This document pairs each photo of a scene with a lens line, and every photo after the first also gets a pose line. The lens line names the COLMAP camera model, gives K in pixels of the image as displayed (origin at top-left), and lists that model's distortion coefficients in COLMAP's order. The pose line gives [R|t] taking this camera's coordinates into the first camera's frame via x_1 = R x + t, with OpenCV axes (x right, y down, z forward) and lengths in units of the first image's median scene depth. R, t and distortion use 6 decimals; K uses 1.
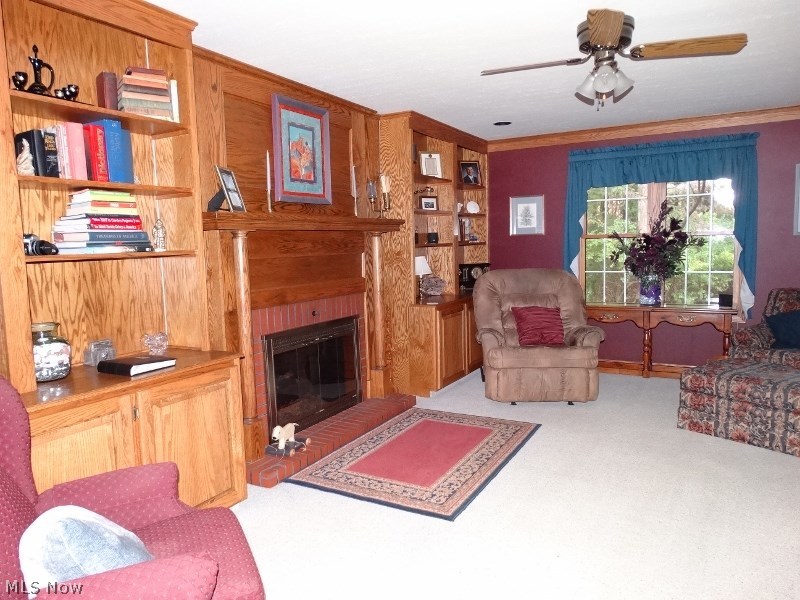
lens RADIAL K [[574.2, 0, 401.9], [0, 574.2, 299.2], [0, 0, 1]] dist [0.020800, -0.004986]
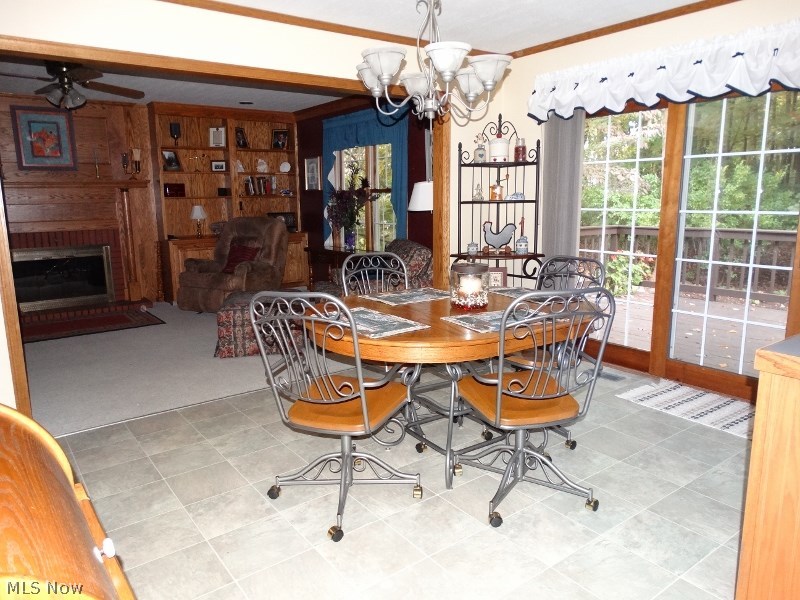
lens RADIAL K [[574.2, 0, 396.4], [0, 574.2, 295.8], [0, 0, 1]] dist [0.020800, -0.004986]
pose [[0.903488, 0.082357, -0.420627, 1.341508], [-0.047539, 0.994566, 0.092622, -0.013189], [0.425969, -0.063687, 0.902493, -0.066622]]
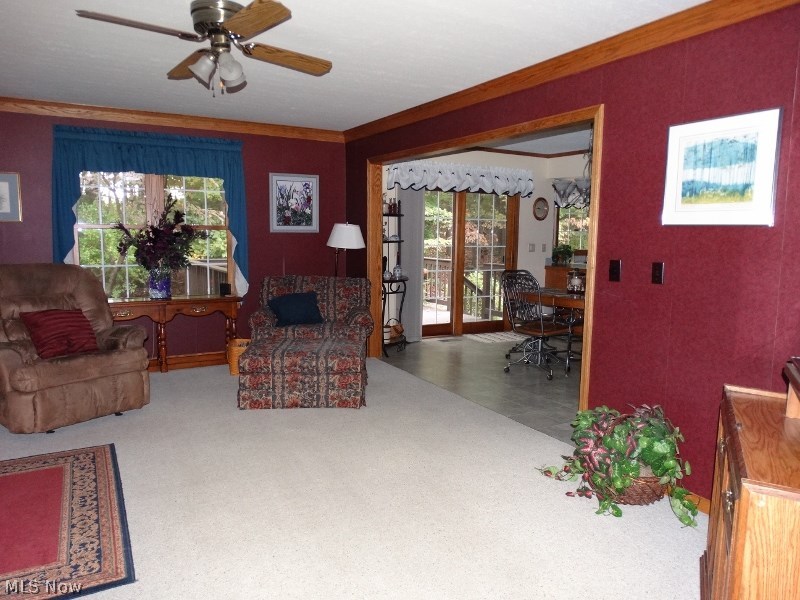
lens RADIAL K [[574.2, 0, 395.1], [0, 574.2, 298.0], [0, 0, 1]] dist [0.020800, -0.004986]
pose [[0.540671, -0.066702, 0.838585, -0.235854], [0.059523, 0.997386, 0.040956, -0.009584], [-0.839126, 0.027771, 0.543228, 0.168092]]
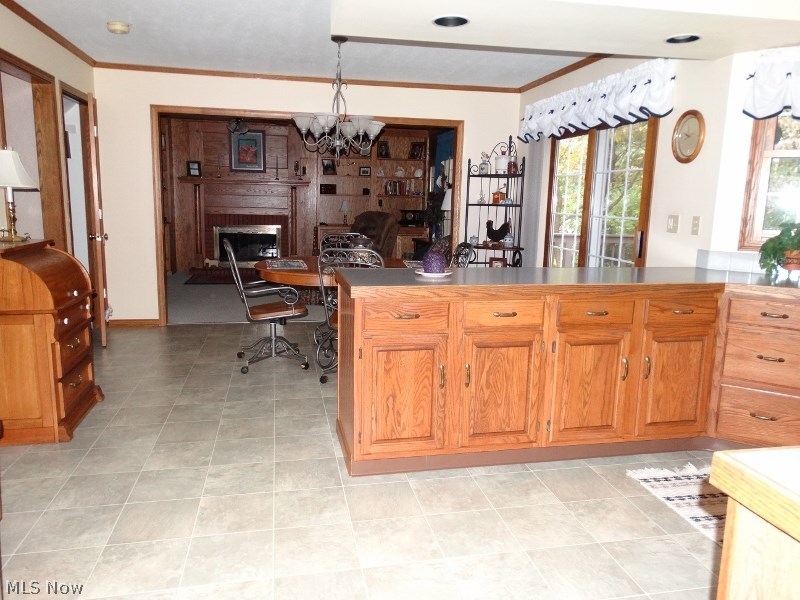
lens RADIAL K [[568.9, 0, 401.6], [0, 568.9, 306.3], [0, 0, 1]] dist [0.079665, -0.000494]
pose [[0.656758, 0.175148, -0.733479, 1.958820], [-0.106990, 0.984456, 0.139280, -0.025204], [0.746473, -0.012998, 0.665289, -0.092200]]
